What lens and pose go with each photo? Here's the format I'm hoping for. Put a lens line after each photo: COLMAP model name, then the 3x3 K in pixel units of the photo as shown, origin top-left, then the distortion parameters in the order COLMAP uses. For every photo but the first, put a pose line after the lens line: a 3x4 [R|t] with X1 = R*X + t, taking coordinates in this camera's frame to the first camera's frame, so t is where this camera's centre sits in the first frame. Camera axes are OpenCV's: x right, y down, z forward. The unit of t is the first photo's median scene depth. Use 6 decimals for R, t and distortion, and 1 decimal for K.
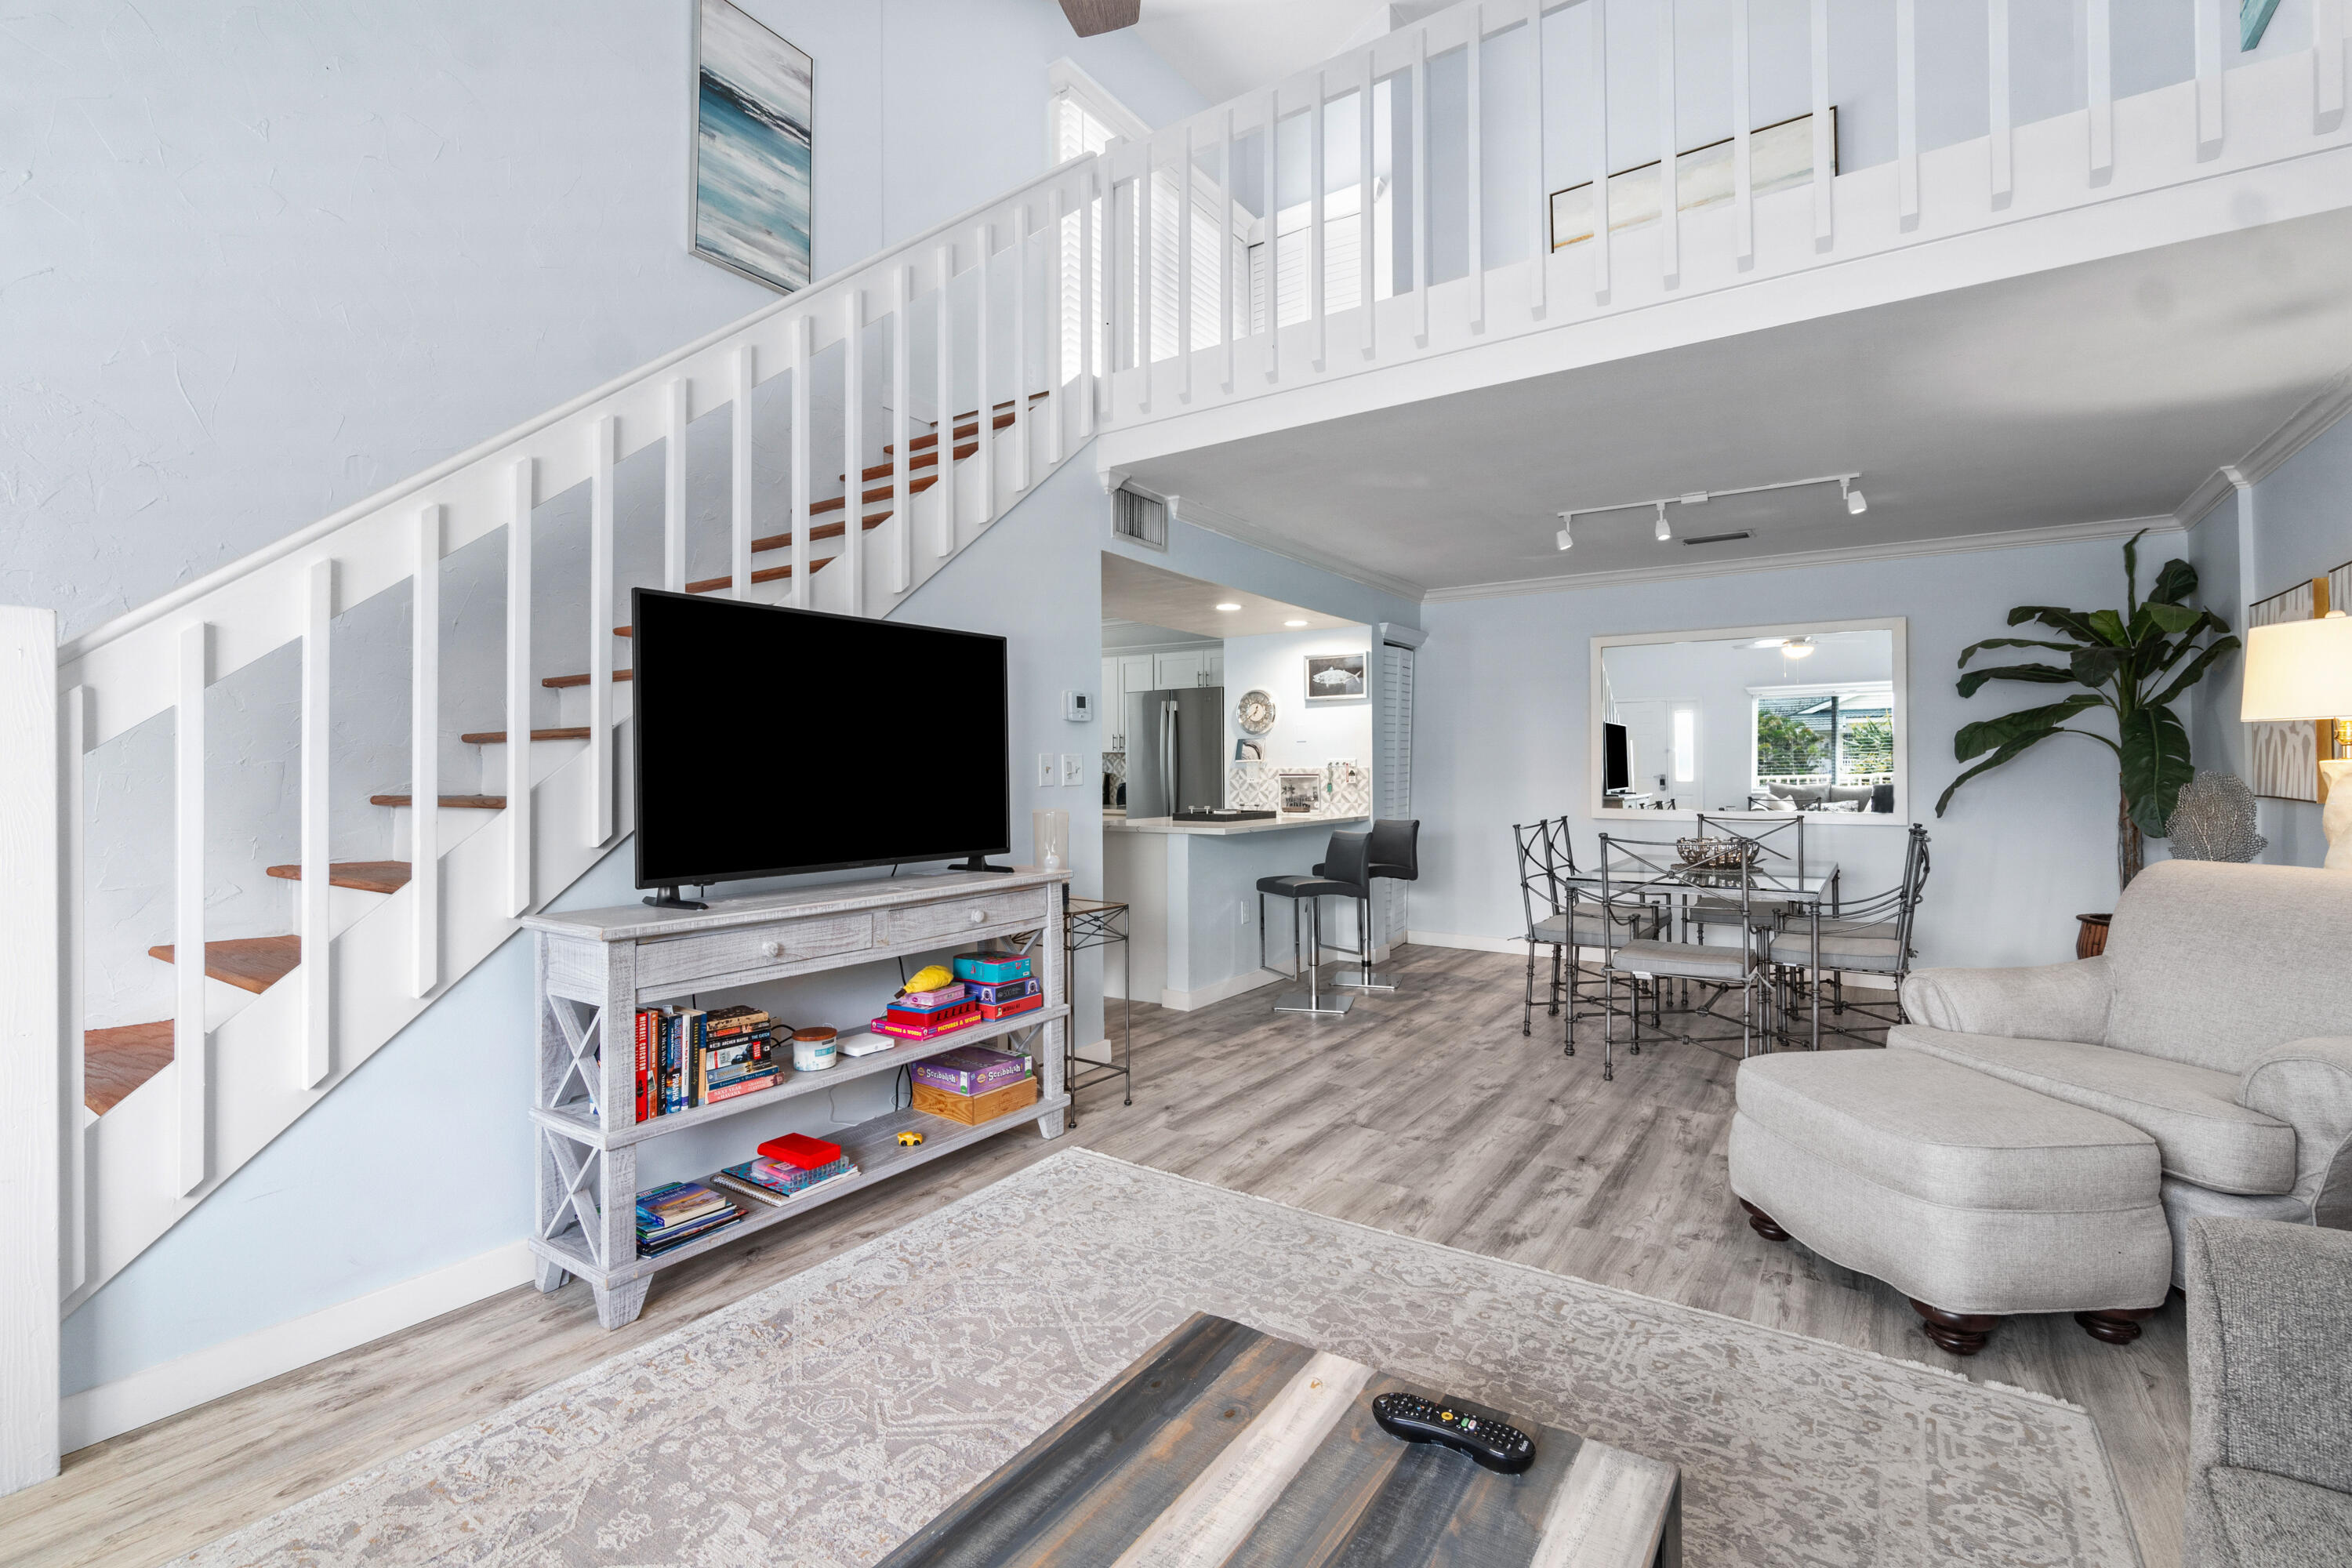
lens RADIAL K [[1057.0, 0, 1163.1], [0, 1057.0, 758.9], [0, 0, 1]] dist [-0.003127, -0.000234]
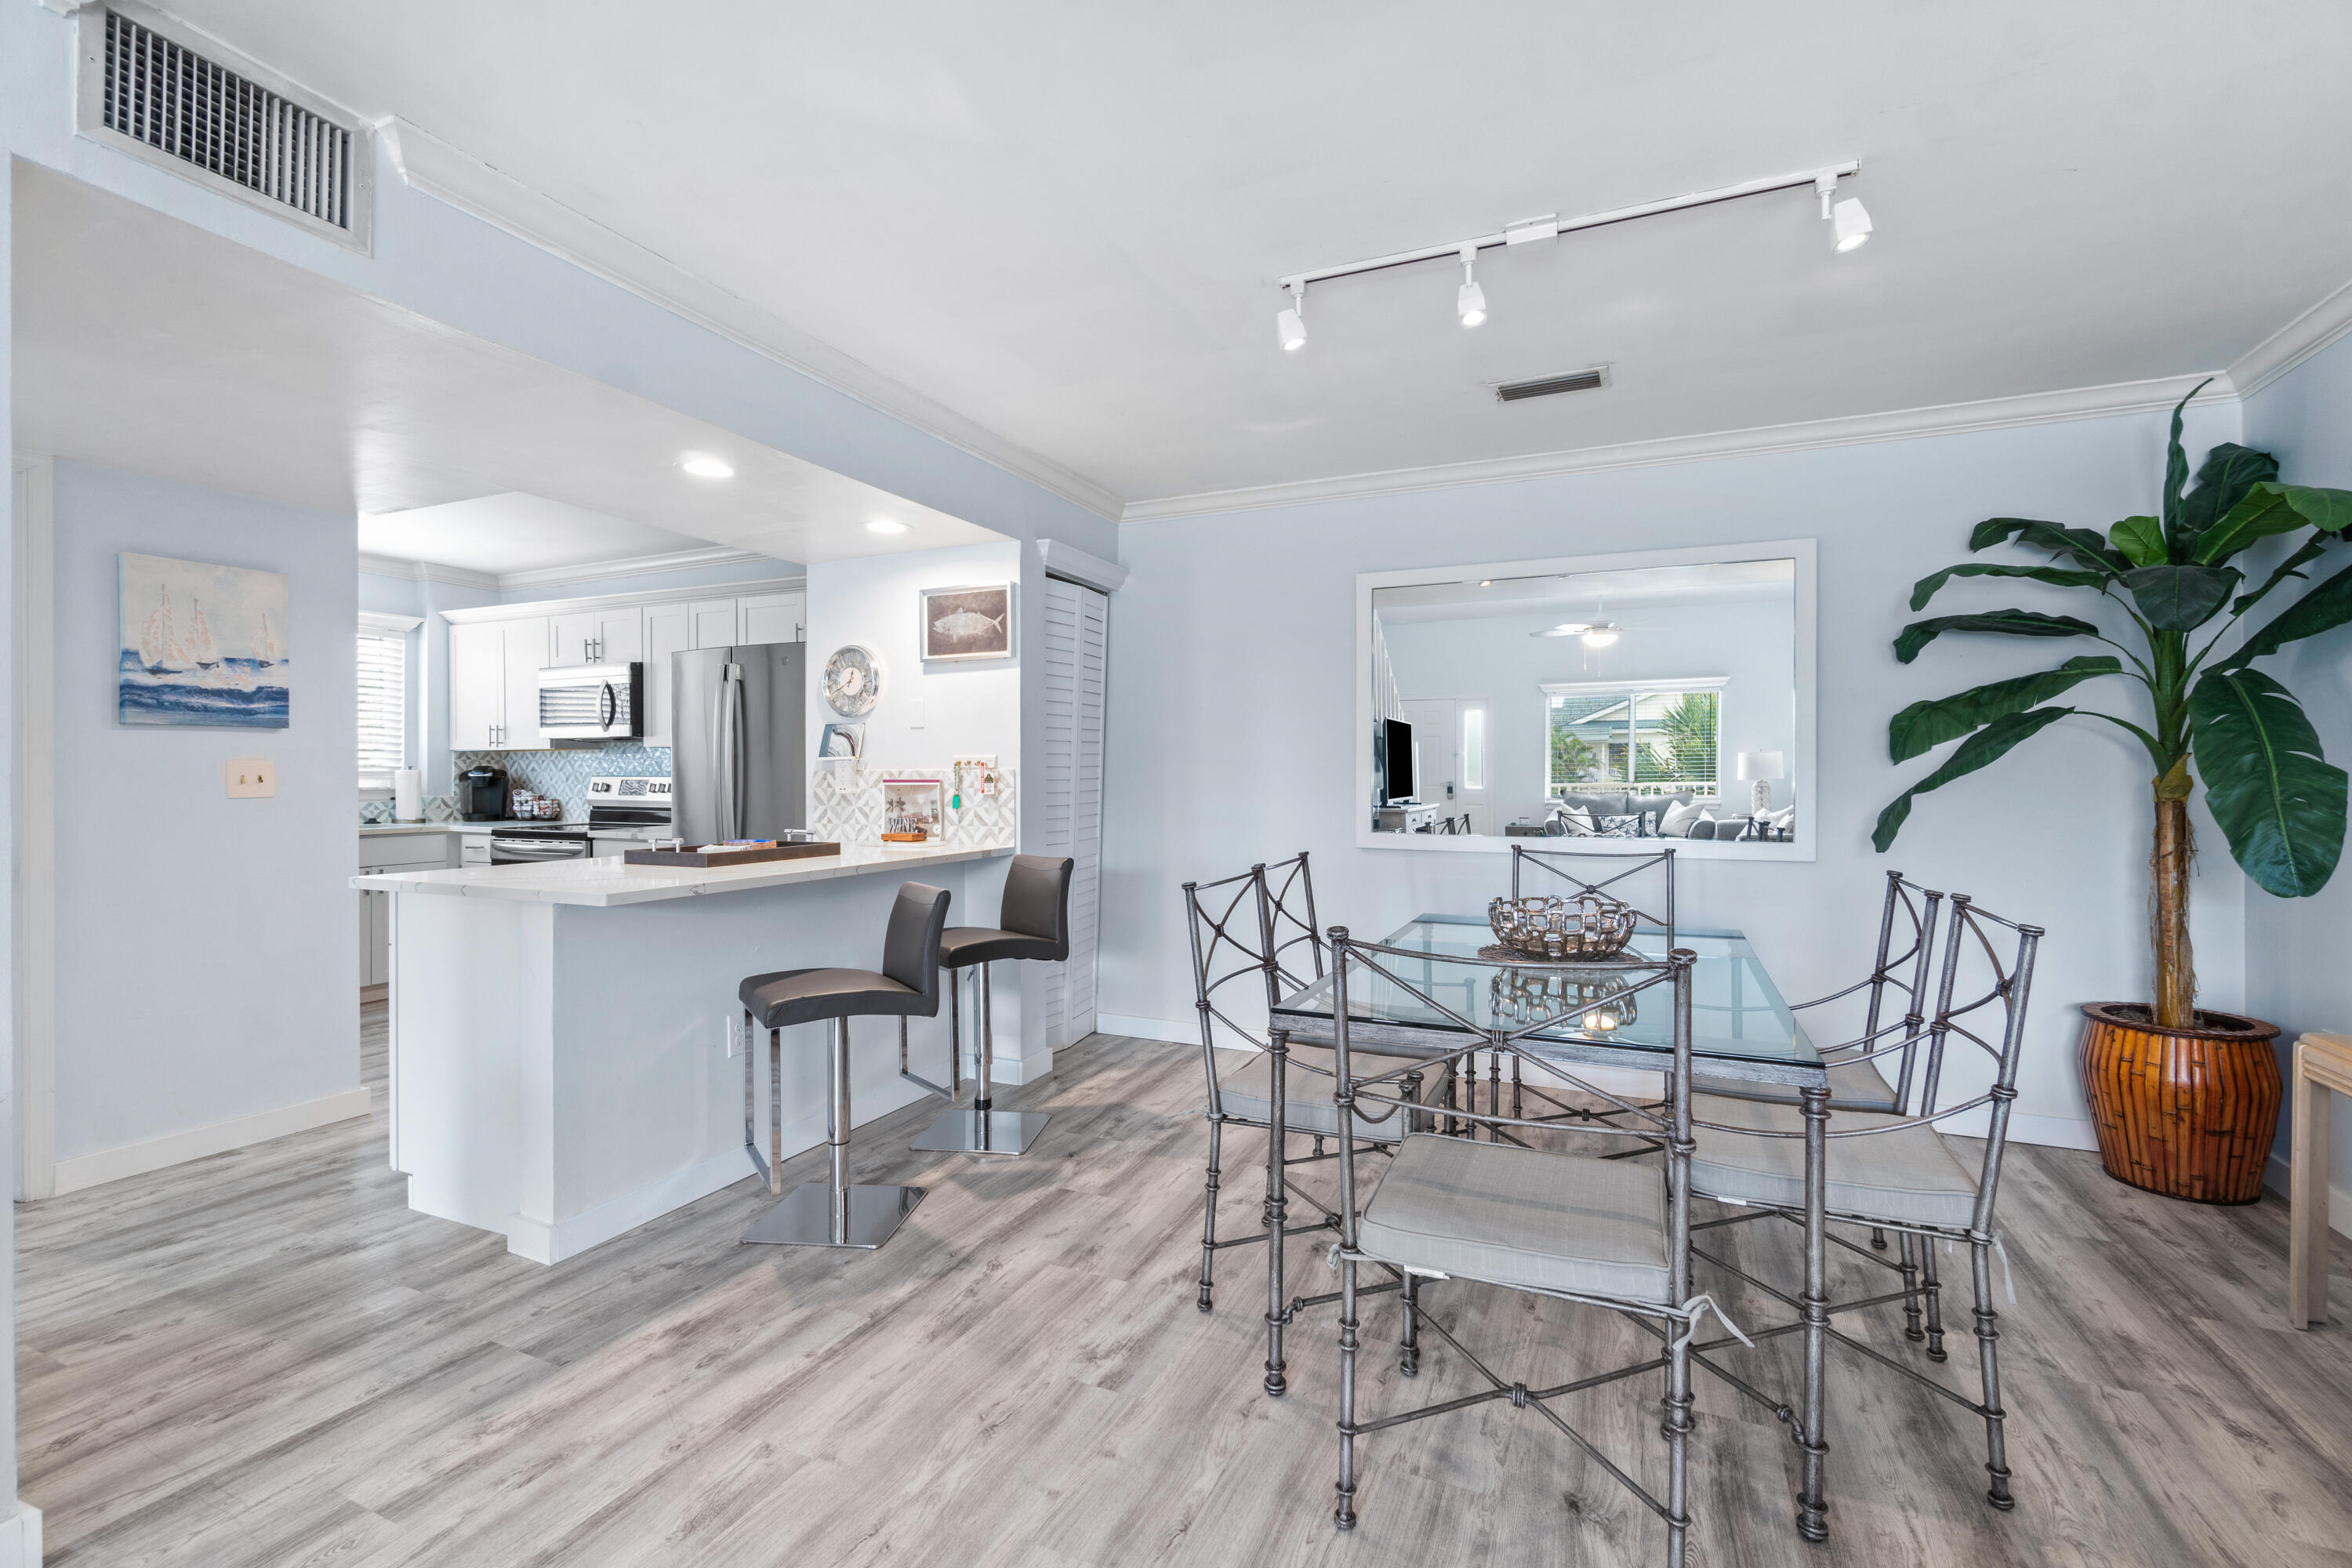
lens RADIAL K [[1026.1, 0, 1168.2], [0, 1026.1, 776.9], [0, 0, 1]] dist [-0.004355, -0.000442]
pose [[0.984416, 0.003402, 0.175825, 0.298271], [-0.005281, 0.999934, 0.010219, 0.009812], [-0.175779, -0.010988, 0.984368, 0.658188]]
